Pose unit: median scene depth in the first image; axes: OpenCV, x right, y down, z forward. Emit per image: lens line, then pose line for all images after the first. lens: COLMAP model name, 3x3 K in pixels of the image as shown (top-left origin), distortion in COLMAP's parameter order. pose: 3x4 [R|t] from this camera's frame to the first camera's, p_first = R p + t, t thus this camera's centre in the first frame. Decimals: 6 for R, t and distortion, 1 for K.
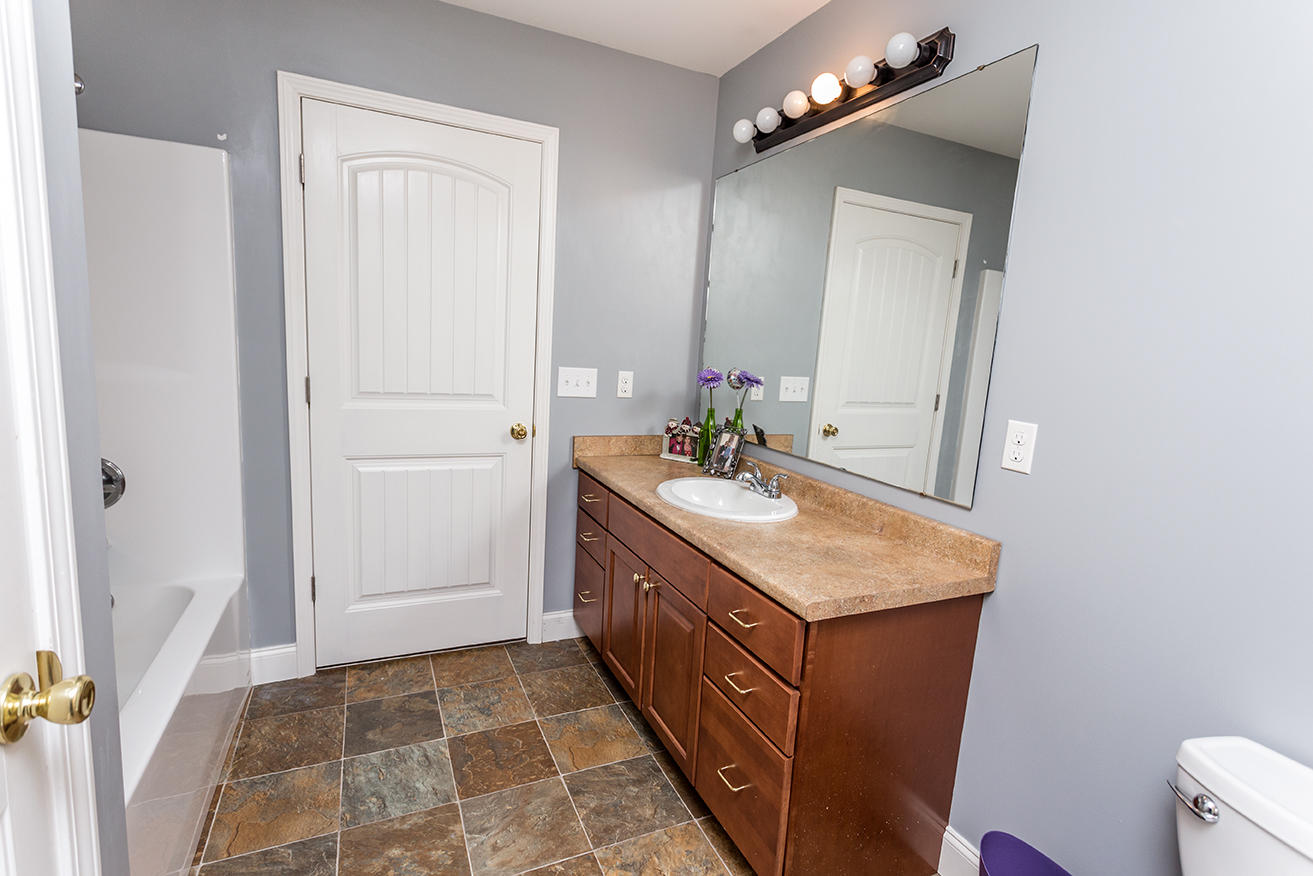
lens RADIAL K [[627.1, 0, 660.1], [0, 627.1, 429.1], [0, 0, 1]] dist [0.002994, -0.000079]
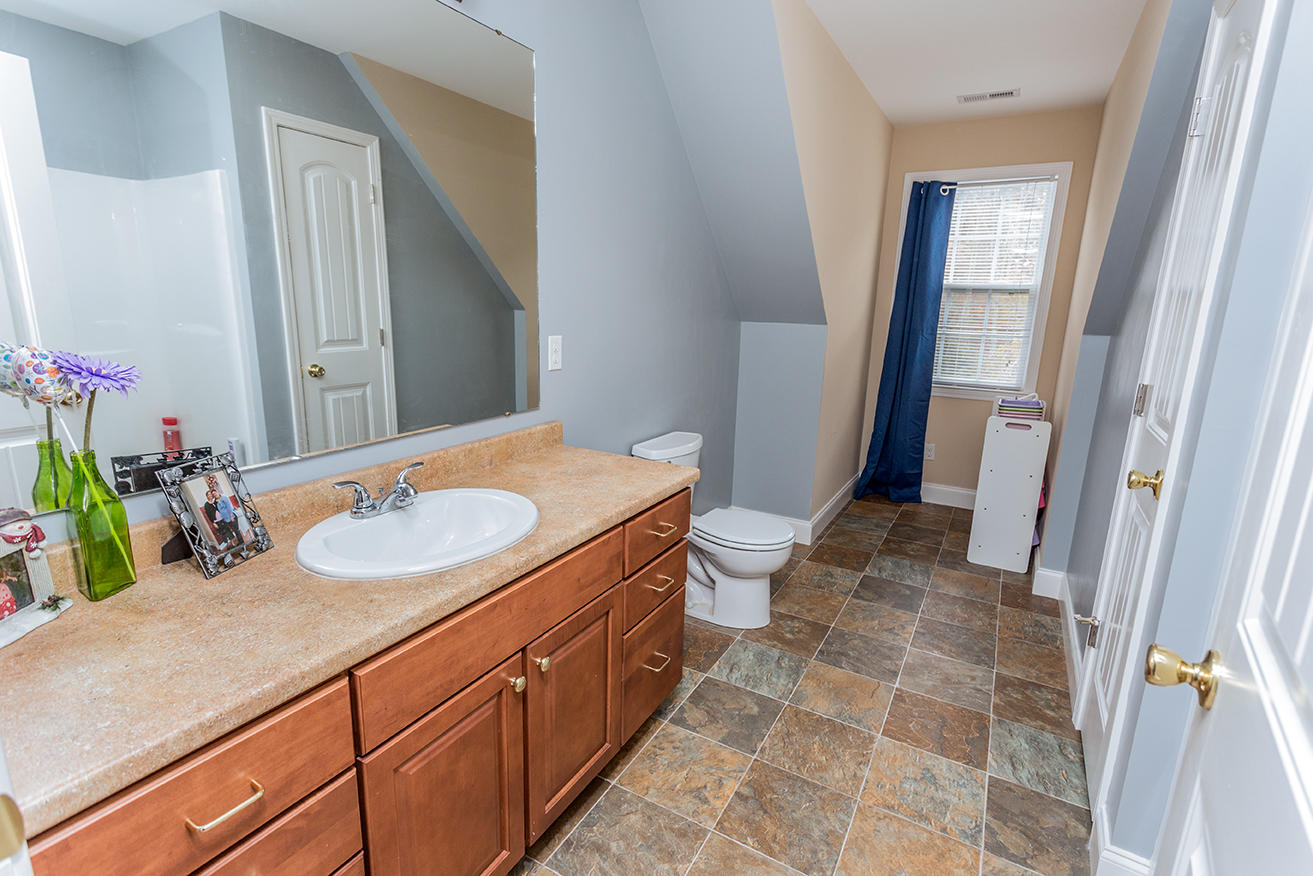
lens RADIAL K [[627.1, 0, 653.6], [0, 627.1, 447.5], [0, 0, 1]] dist [0.002994, -0.000079]
pose [[-0.577349, -0.259609, 0.774126, -0.626327], [0.055262, 0.933507, 0.354274, -0.226317], [-0.814625, 0.247319, -0.524613, 1.373156]]
